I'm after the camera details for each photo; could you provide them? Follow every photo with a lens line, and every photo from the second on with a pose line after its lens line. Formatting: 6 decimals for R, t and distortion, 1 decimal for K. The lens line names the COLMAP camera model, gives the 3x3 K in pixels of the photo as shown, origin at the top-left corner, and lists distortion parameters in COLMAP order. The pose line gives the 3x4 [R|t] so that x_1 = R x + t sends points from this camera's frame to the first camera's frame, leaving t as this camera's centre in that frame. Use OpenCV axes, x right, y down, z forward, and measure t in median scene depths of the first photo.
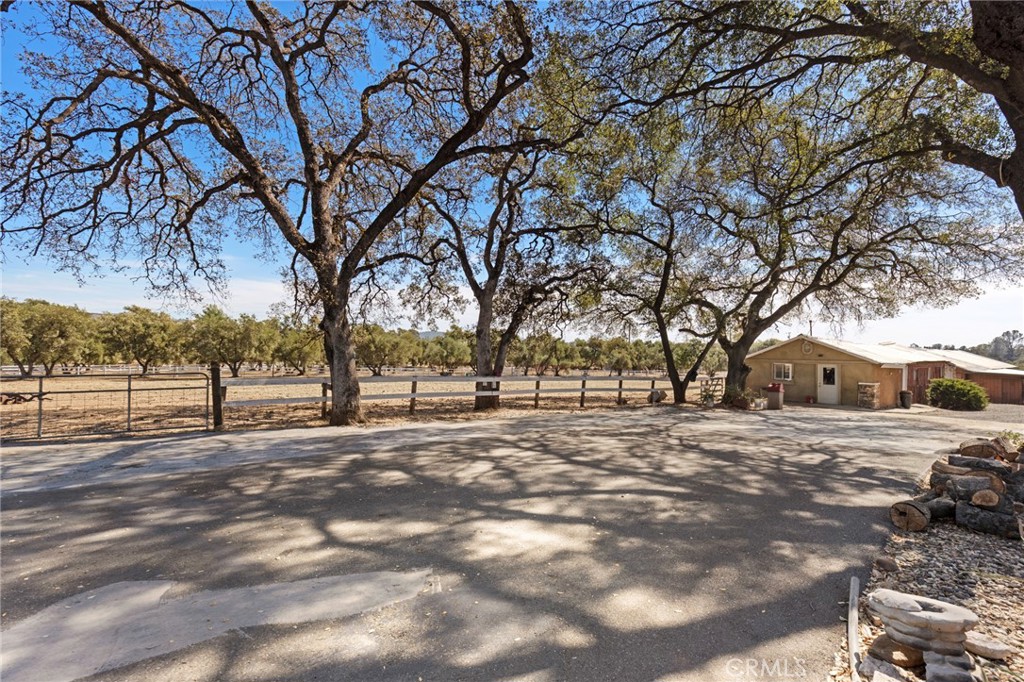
lens RADIAL K [[455.2, 0, 514.4], [0, 455.2, 350.3], [0, 0, 1]] dist [-0.003541, -0.000297]
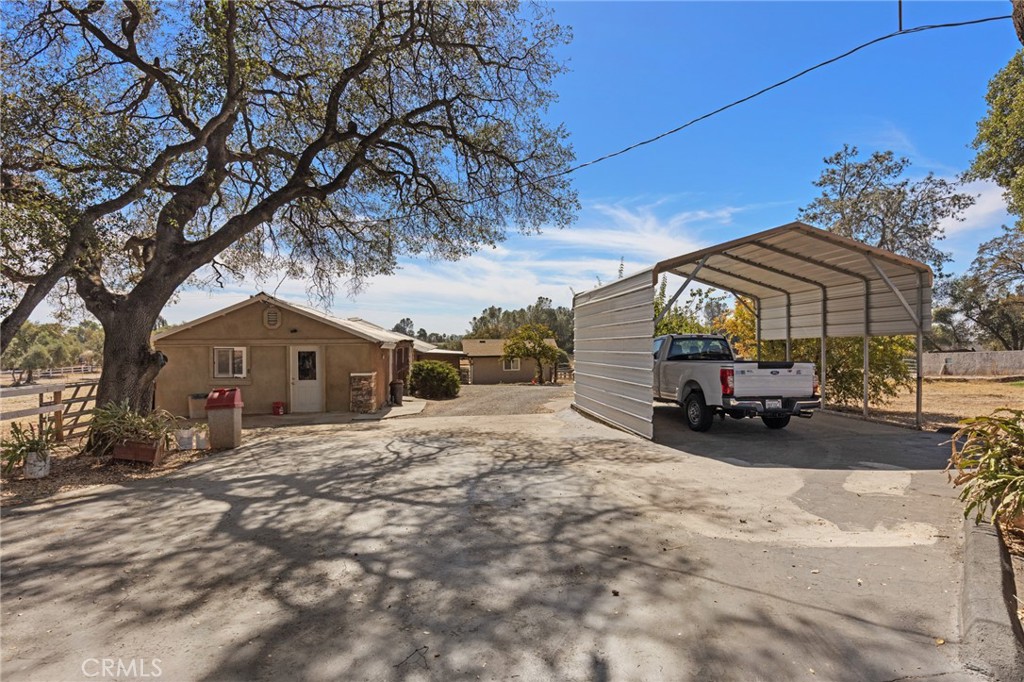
lens RADIAL K [[551.8, 0, 512.4], [0, 551.8, 343.6], [0, 0, 1]] dist [0.001602, -0.000991]
pose [[0.508996, -0.019730, 0.860543, 0.224610], [0.008912, 0.999804, 0.017651, 0.019421], [-0.860723, -0.001315, 0.509073, 0.427158]]
